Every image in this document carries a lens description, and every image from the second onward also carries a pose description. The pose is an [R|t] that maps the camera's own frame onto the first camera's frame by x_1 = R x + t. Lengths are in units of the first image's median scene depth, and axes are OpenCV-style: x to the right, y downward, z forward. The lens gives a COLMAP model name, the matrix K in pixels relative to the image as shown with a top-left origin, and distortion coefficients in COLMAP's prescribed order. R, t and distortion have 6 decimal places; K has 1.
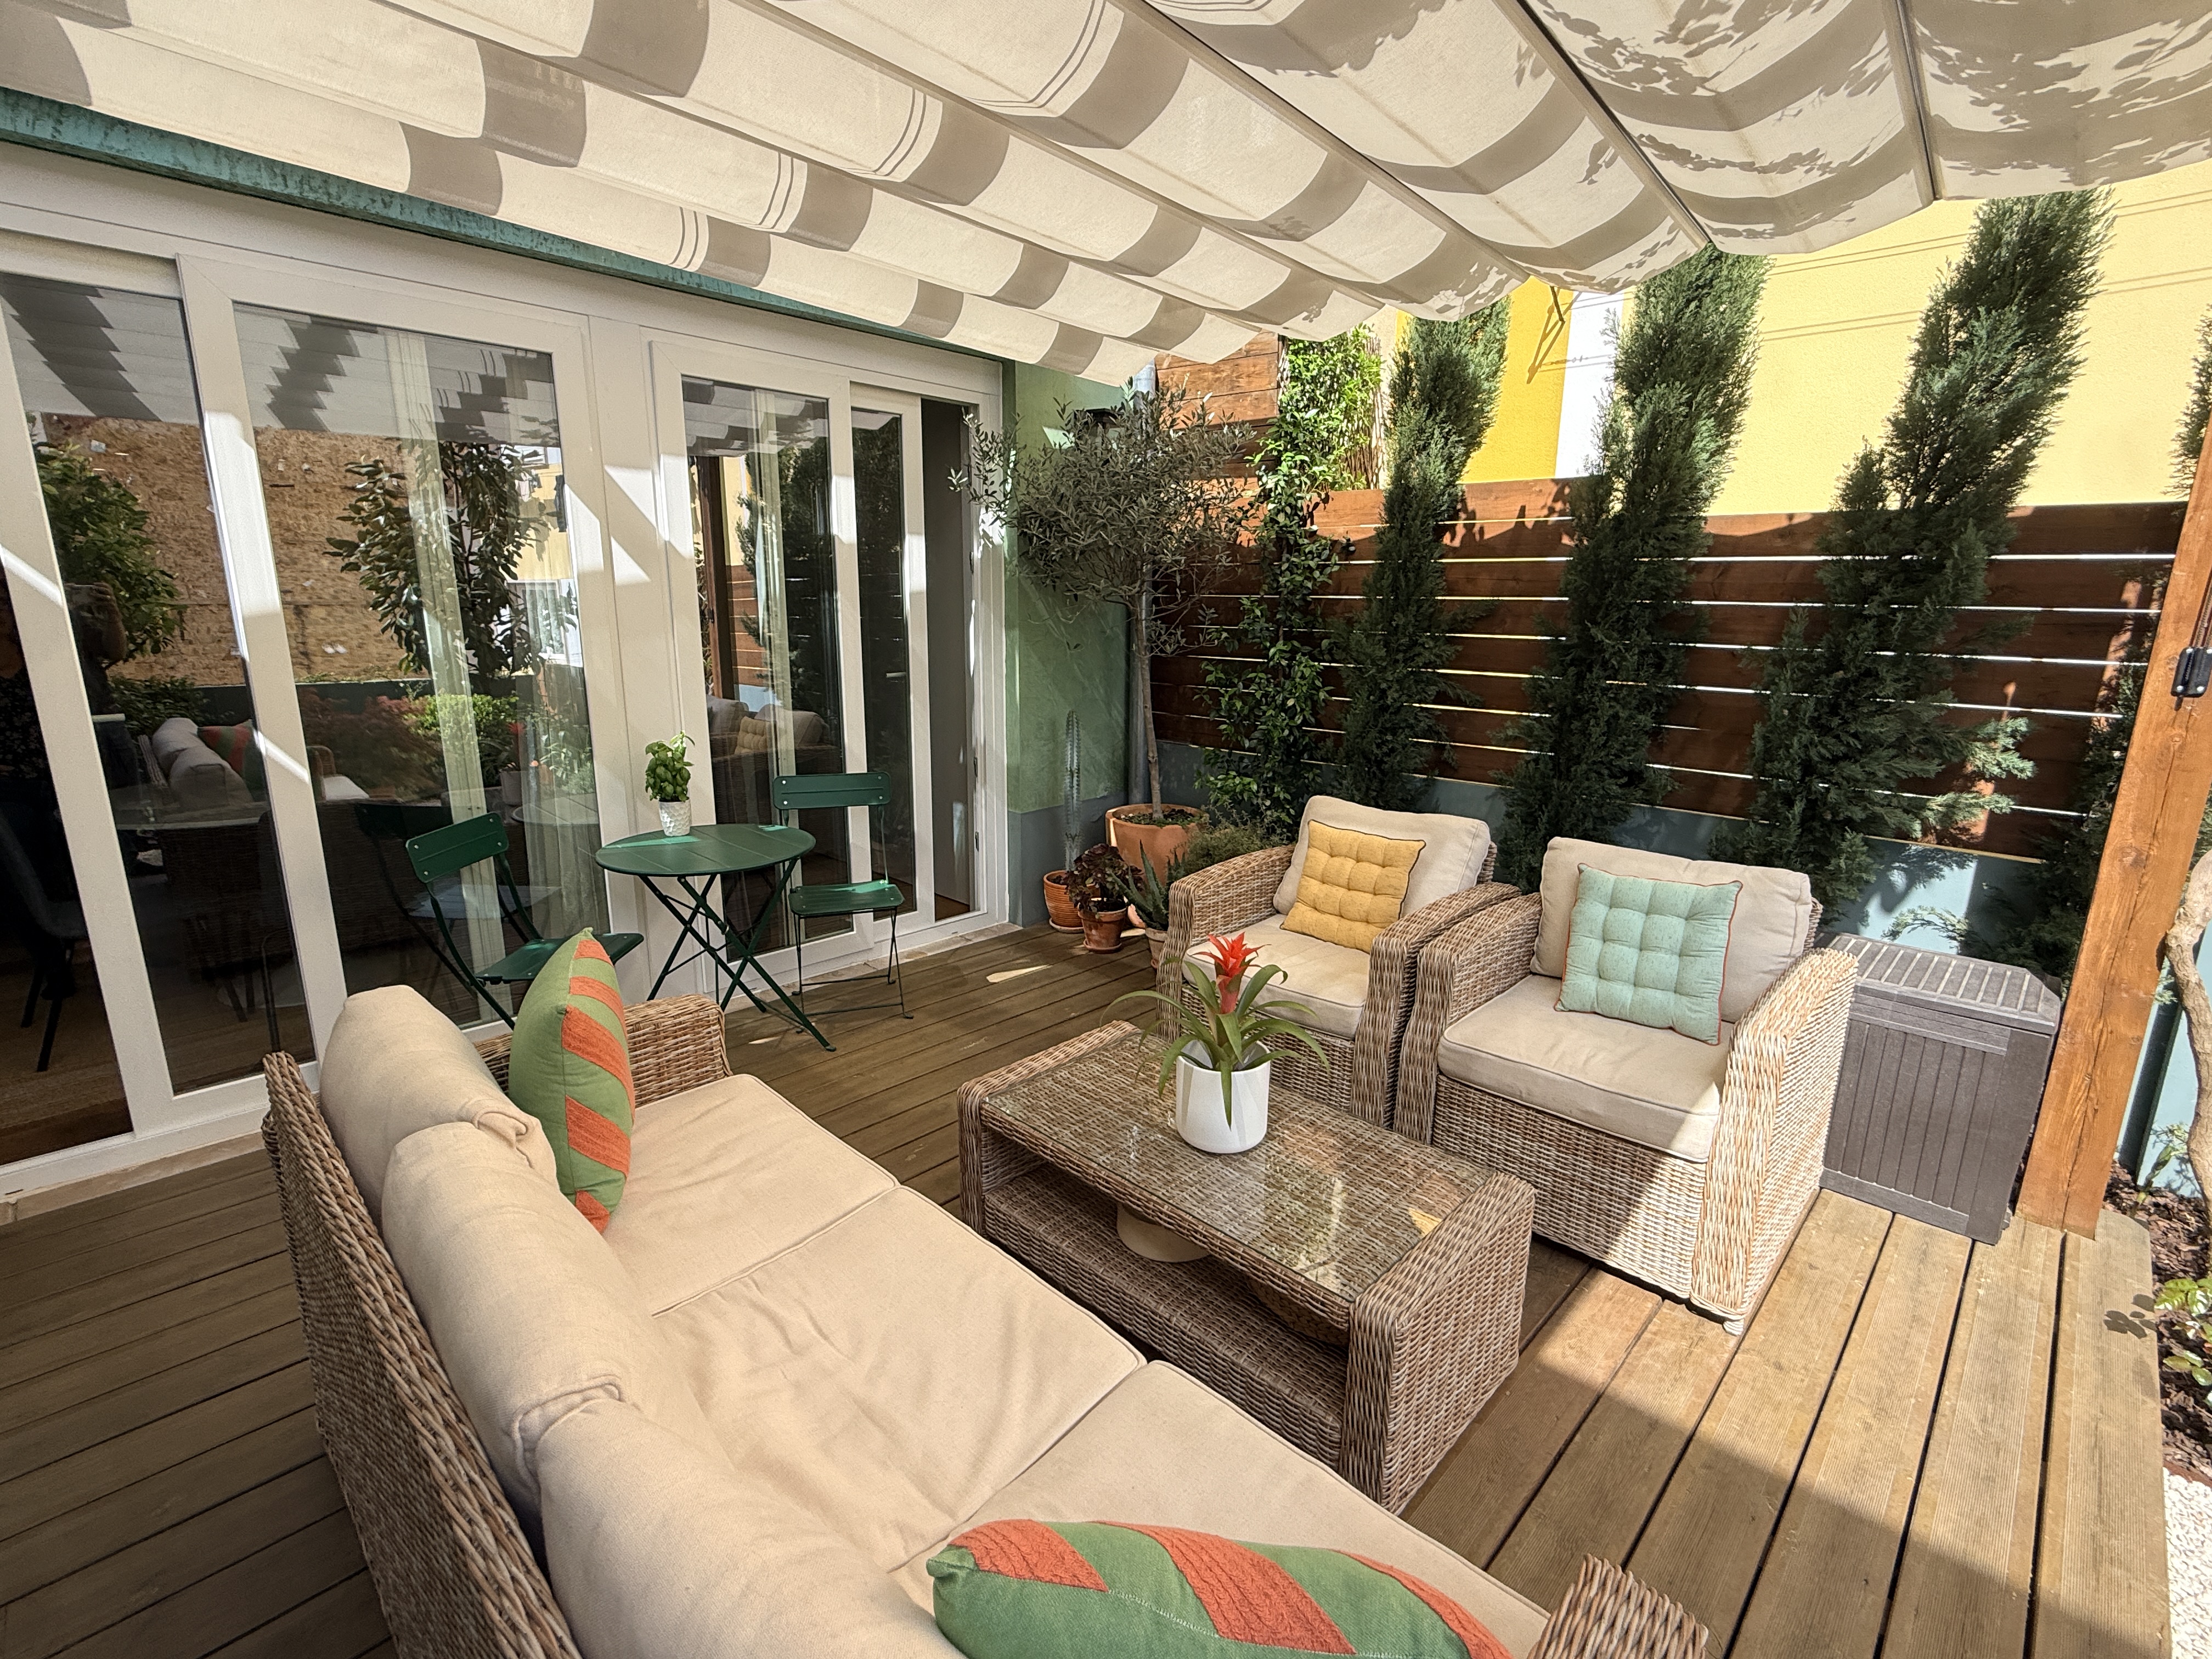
lens RADIAL K [[997.1, 0, 1093.1], [0, 997.1, 829.2], [0, 0, 1]] dist [-0.000410, 0.000262]
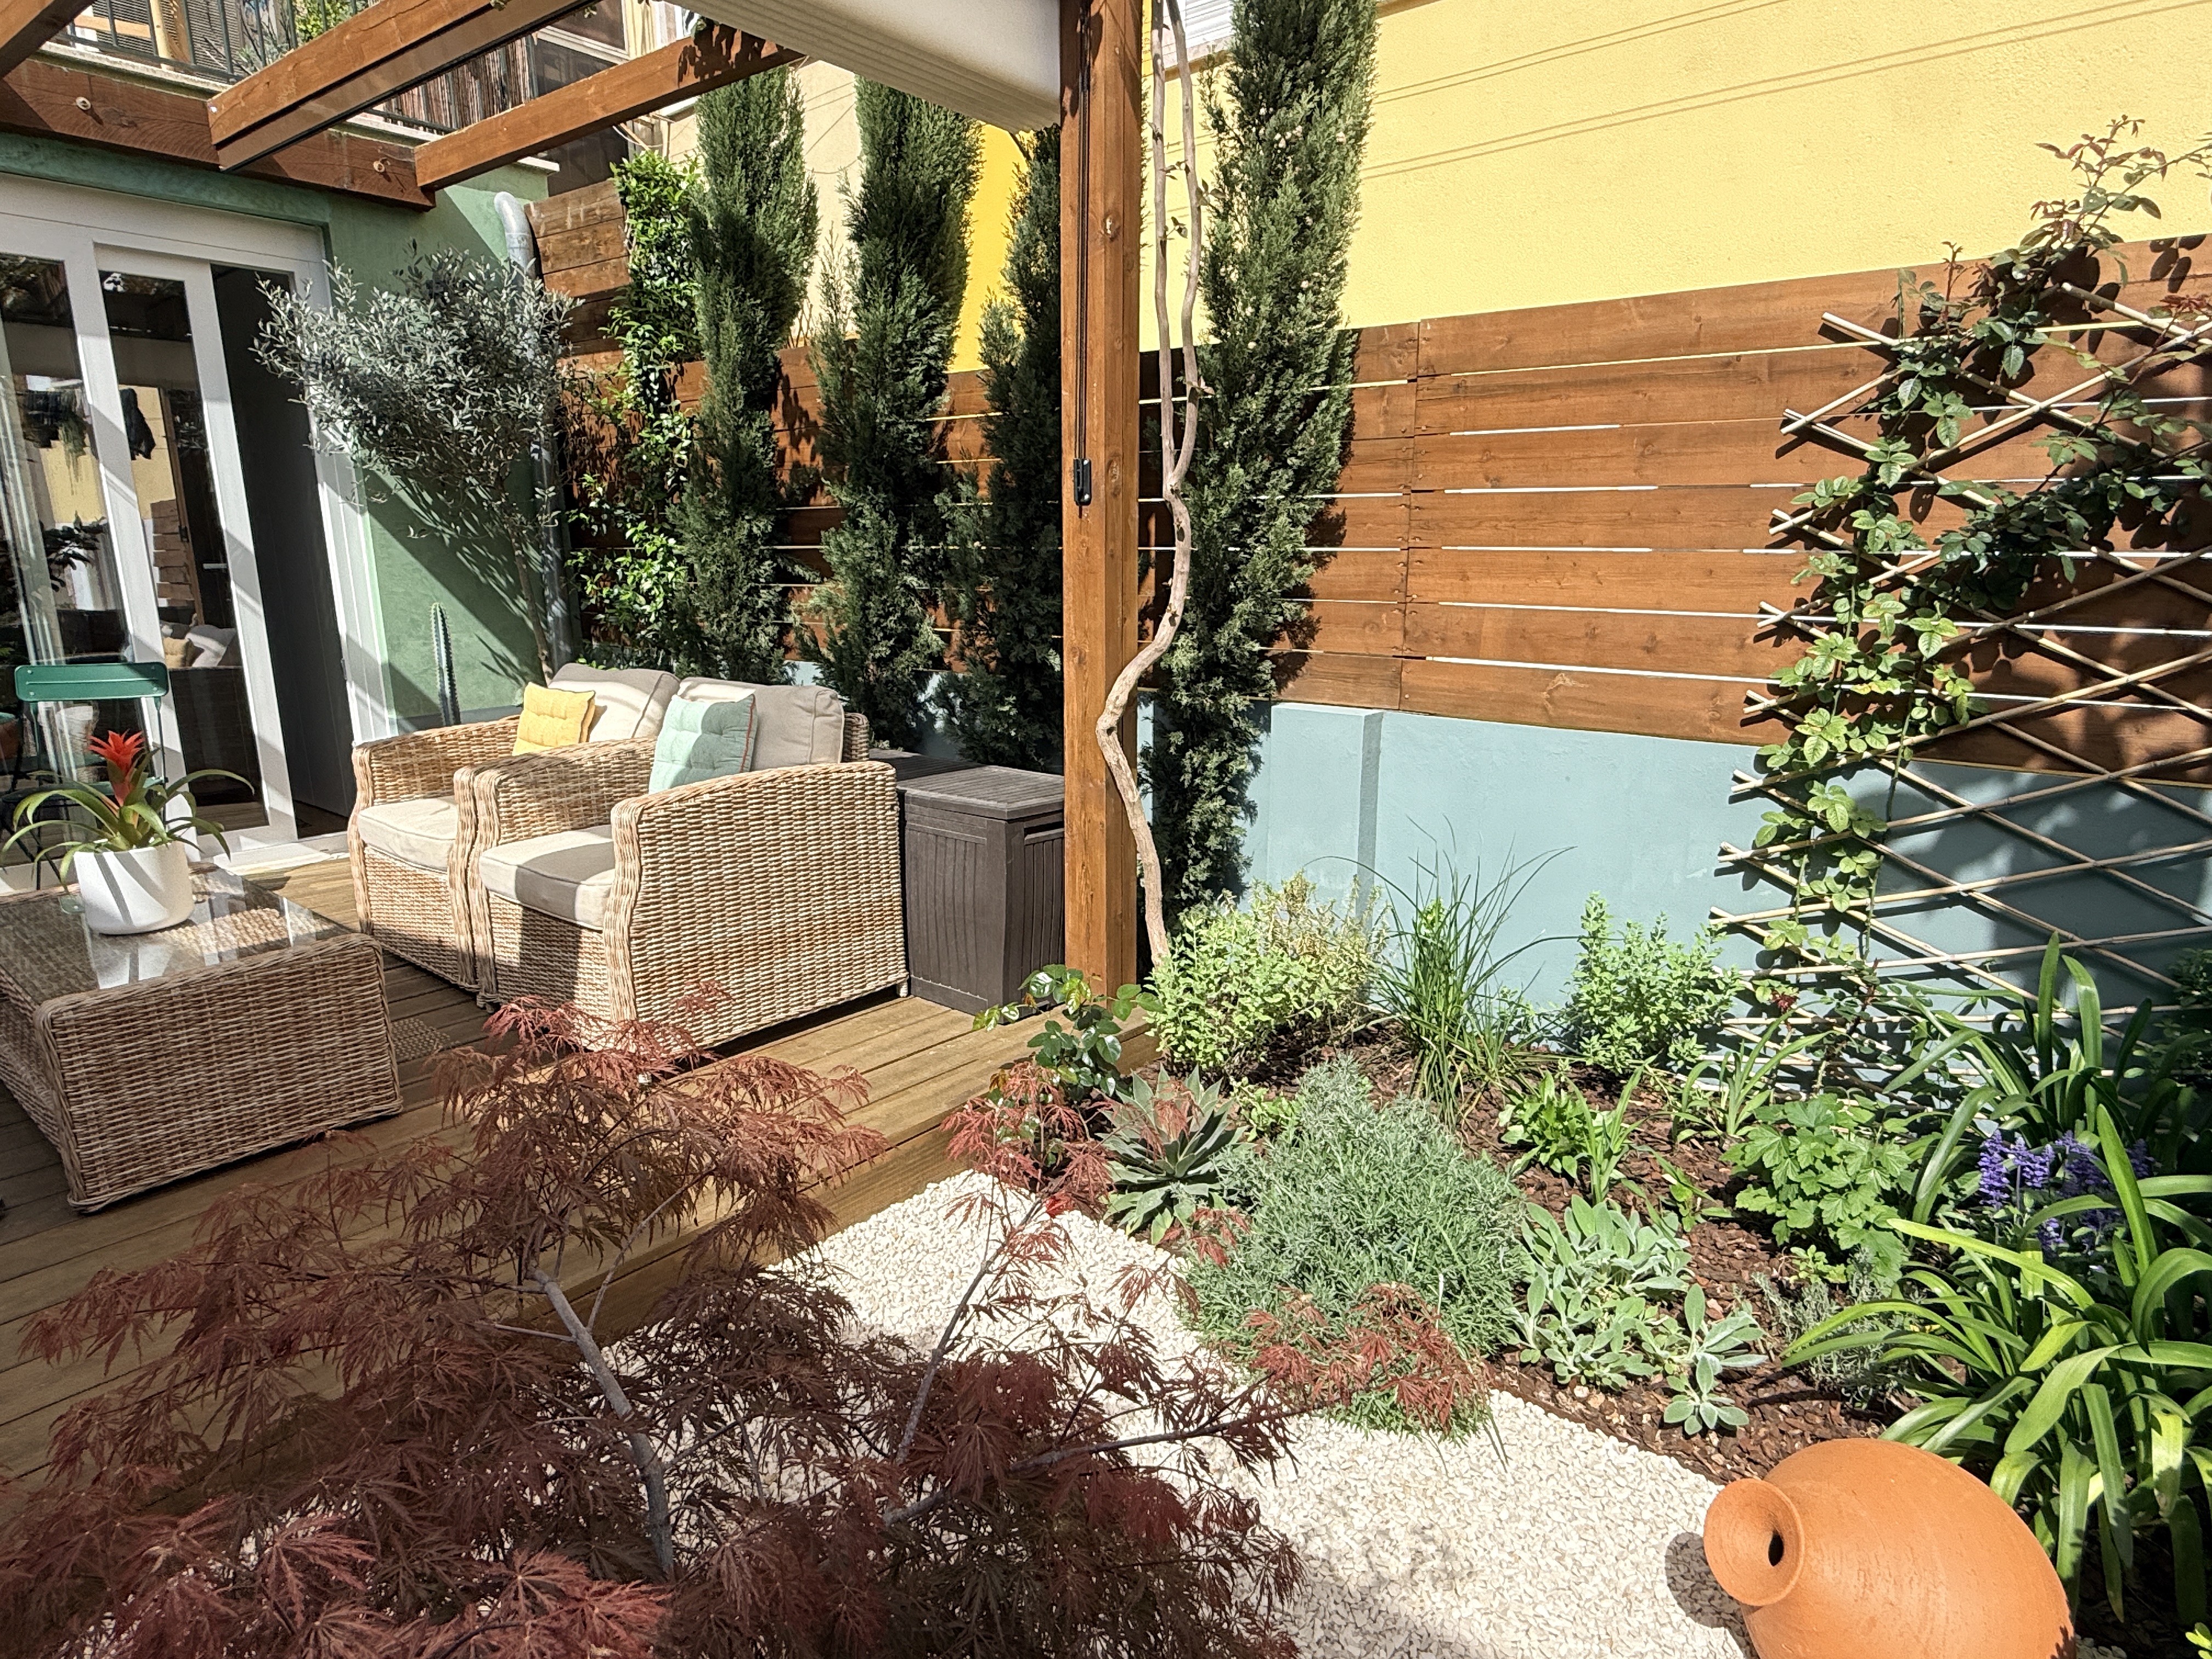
lens RADIAL K [[1224.7, 0, 1102.8], [0, 1224.7, 823.5], [0, 0, 1]] dist [0.001782, -0.000345]
pose [[0.996664, -0.032926, 0.074674, 0.627302], [0.033753, 0.999382, -0.009841, 0.147534], [-0.074303, 0.012329, 0.997159, -0.225374]]
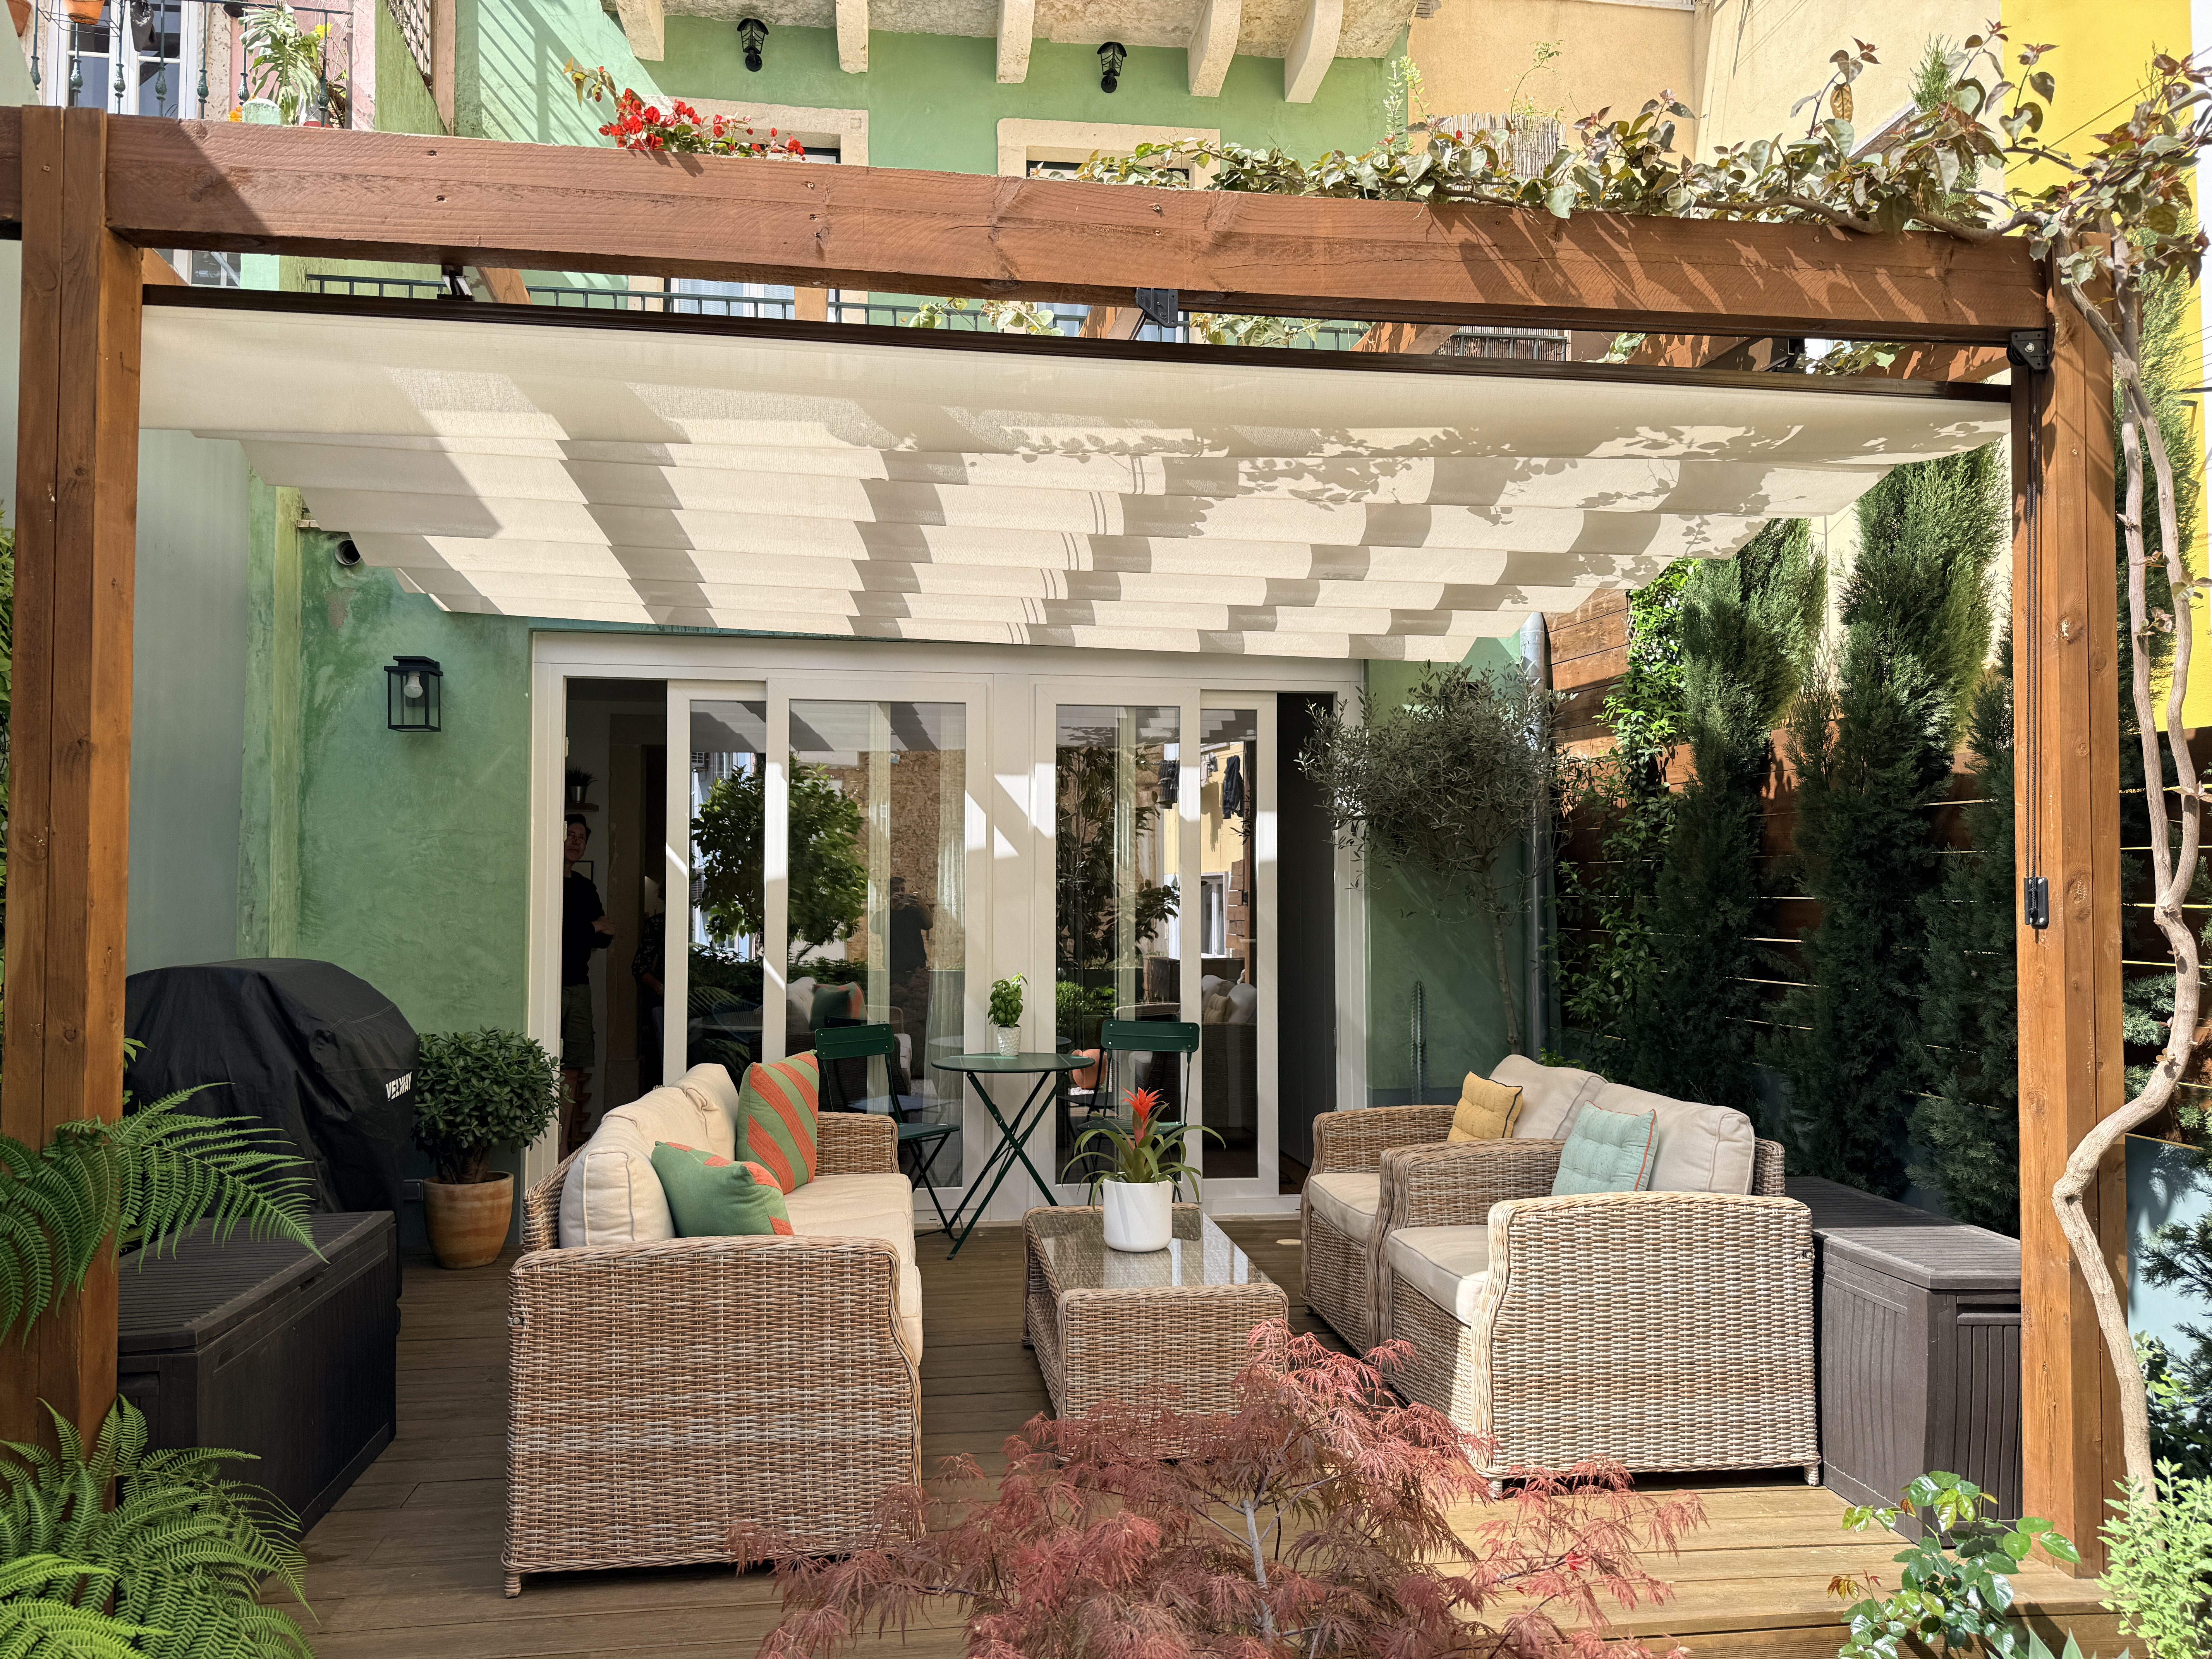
lens RADIAL K [[1558.2, 0, 1097.2], [0, 1558.2, 840.2], [0, 0, 1]] dist [0.038249, -0.048395]
pose [[0.787978, -0.030637, -0.614940, 0.815731], [-0.133033, 0.966697, -0.218630, 0.146117], [0.601159, 0.254083, 0.757661, -0.434842]]
